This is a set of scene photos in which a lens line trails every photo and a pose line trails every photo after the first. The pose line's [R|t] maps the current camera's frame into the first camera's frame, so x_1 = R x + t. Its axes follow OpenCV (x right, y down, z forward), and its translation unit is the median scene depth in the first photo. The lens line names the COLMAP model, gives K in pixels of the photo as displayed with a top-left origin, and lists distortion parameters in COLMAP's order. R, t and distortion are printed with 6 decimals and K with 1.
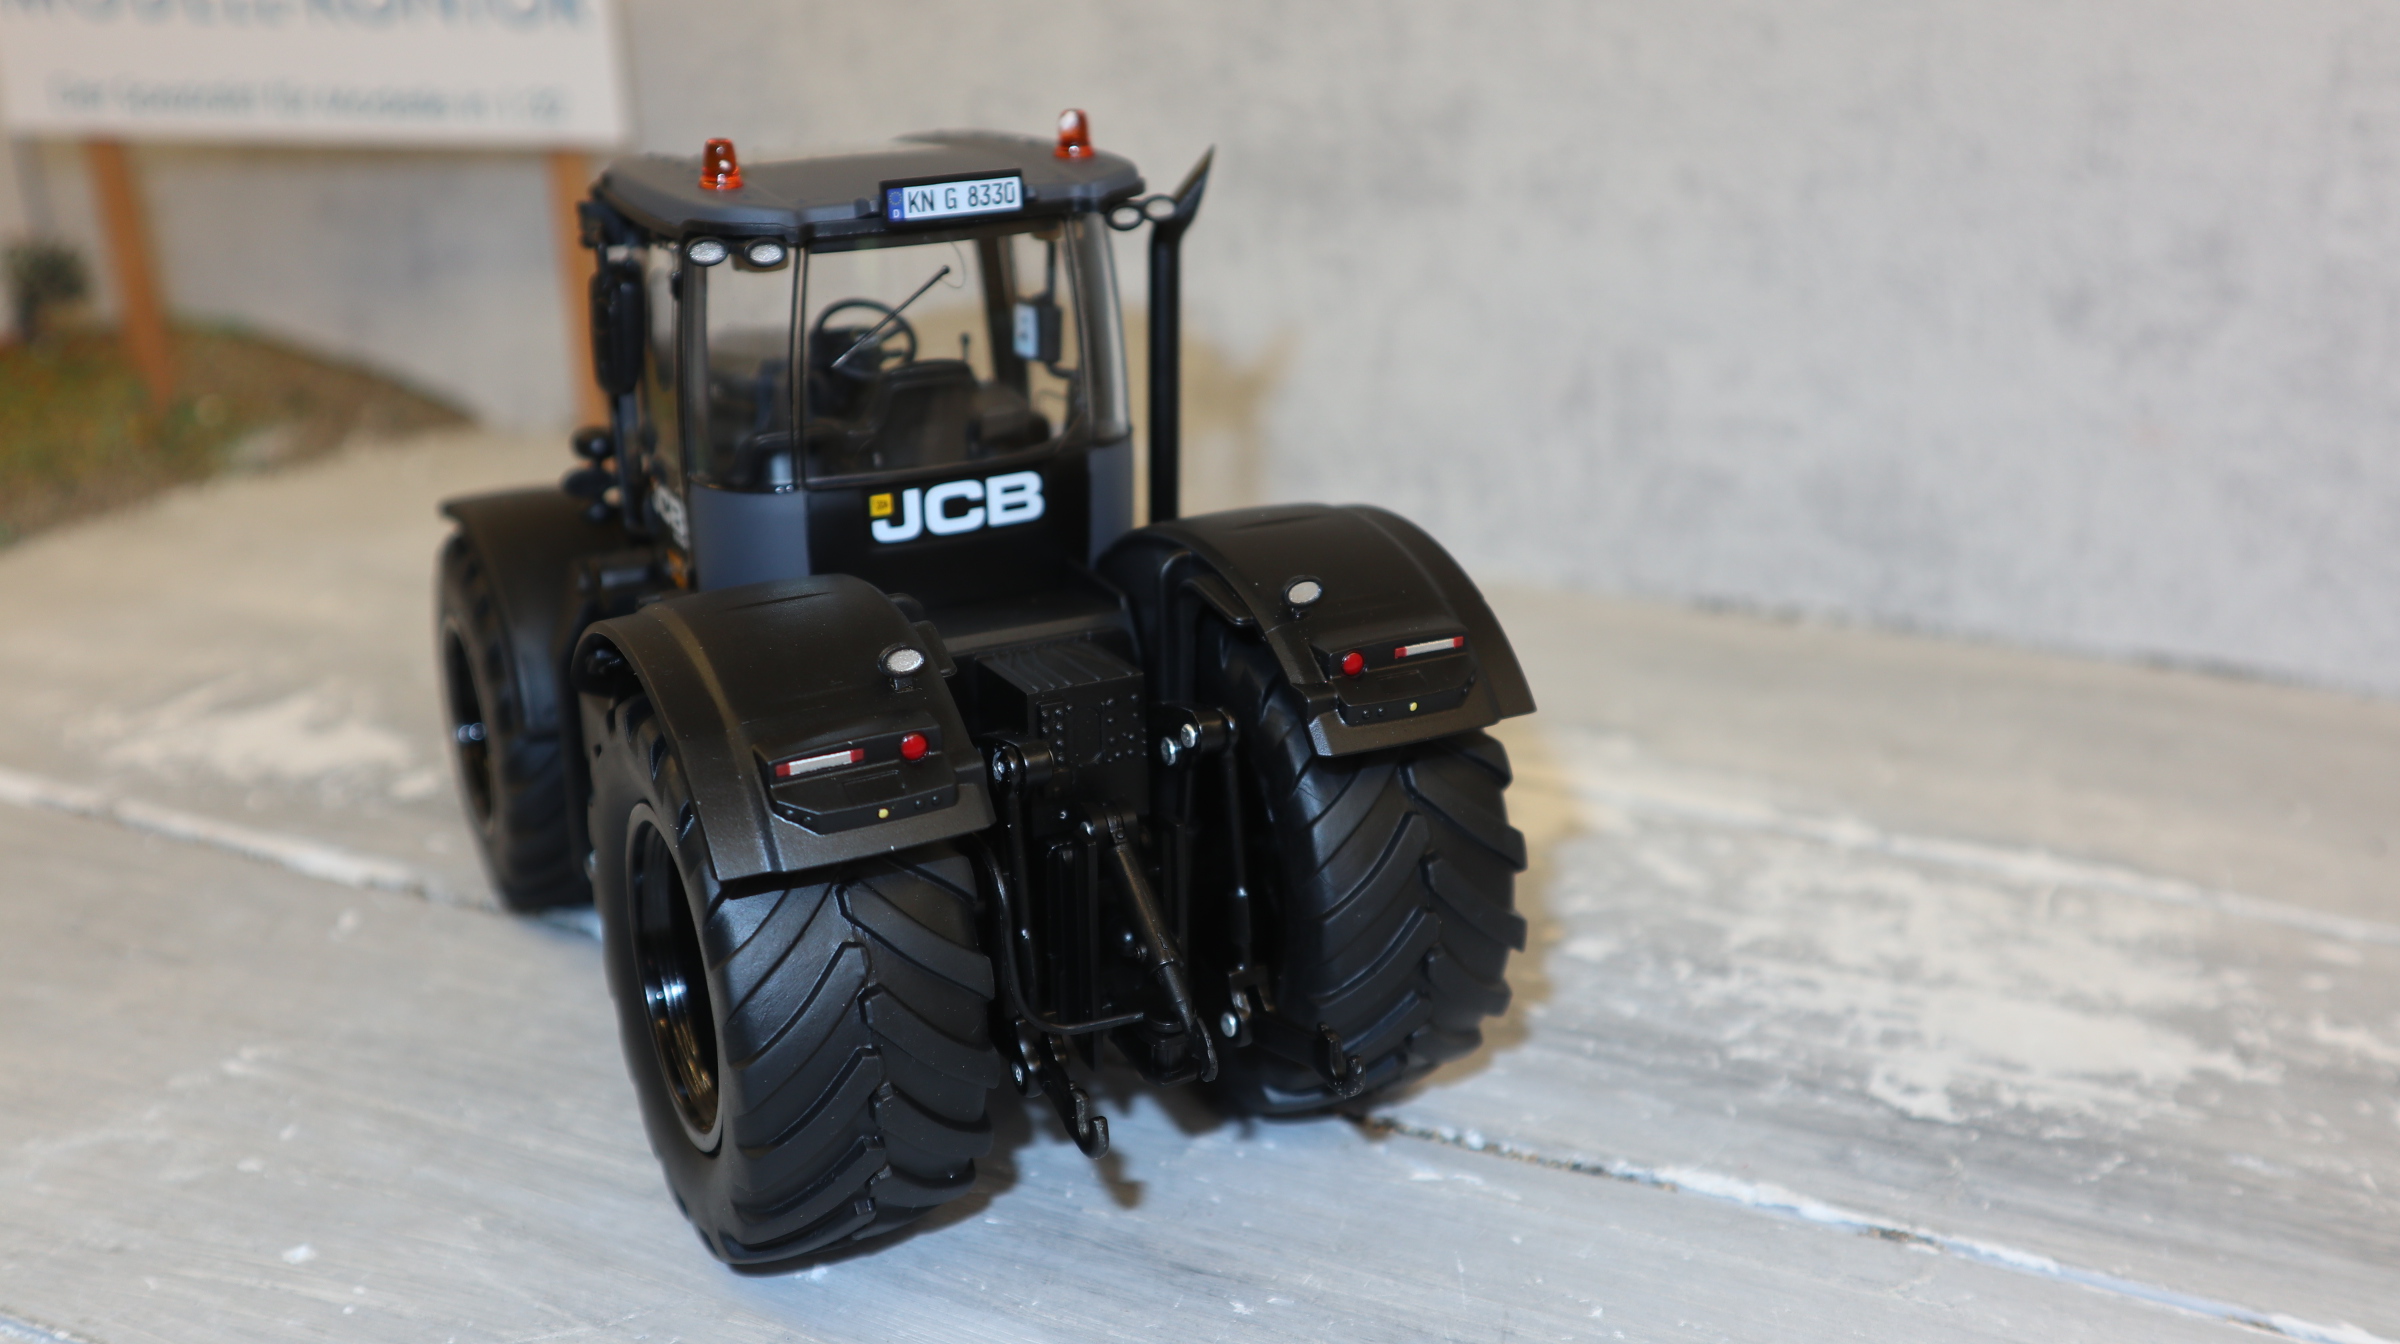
lens RADIAL K [[2414.6, 0, 1192.9], [0, 2414.6, 673.5], [0, 0, 1]] dist [0.006610, 0.000000]
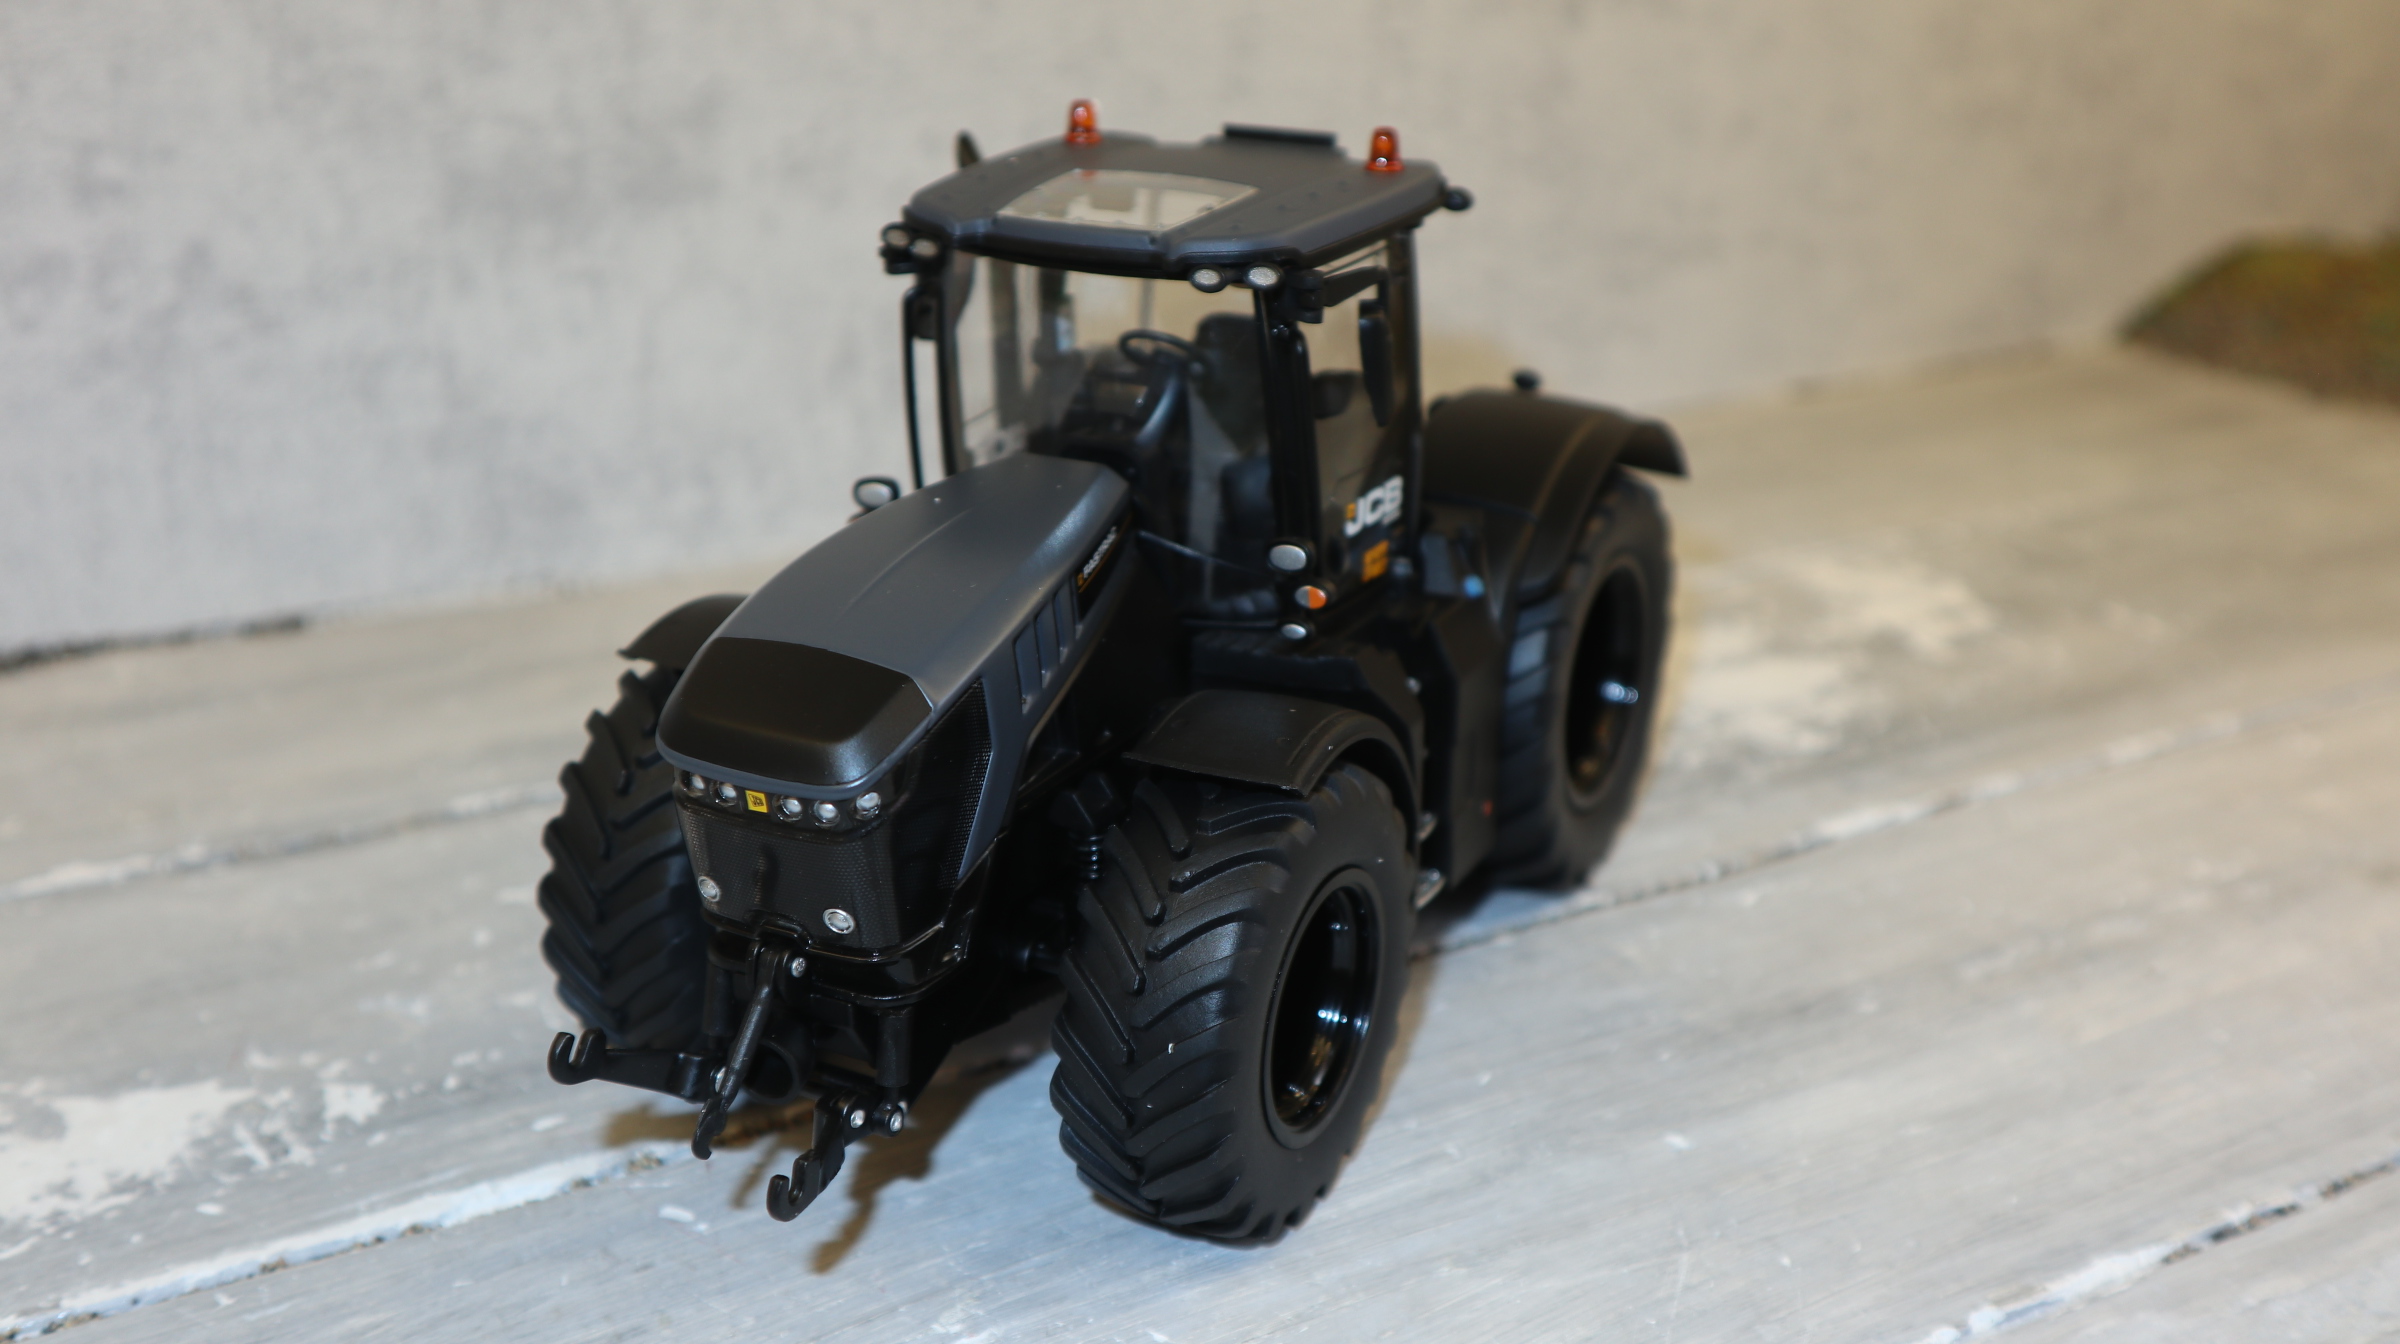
lens RADIAL K [[2414.6, 0, 1201.8], [0, 2414.6, 672.4], [0, 0, 1]] dist [0.006610, 0.000000]
pose [[0.554904, -0.288604, 0.780249, -0.708689], [0.264123, 0.950490, 0.163733, -0.134217], [-0.788873, 0.115226, 0.603657, 0.294382]]
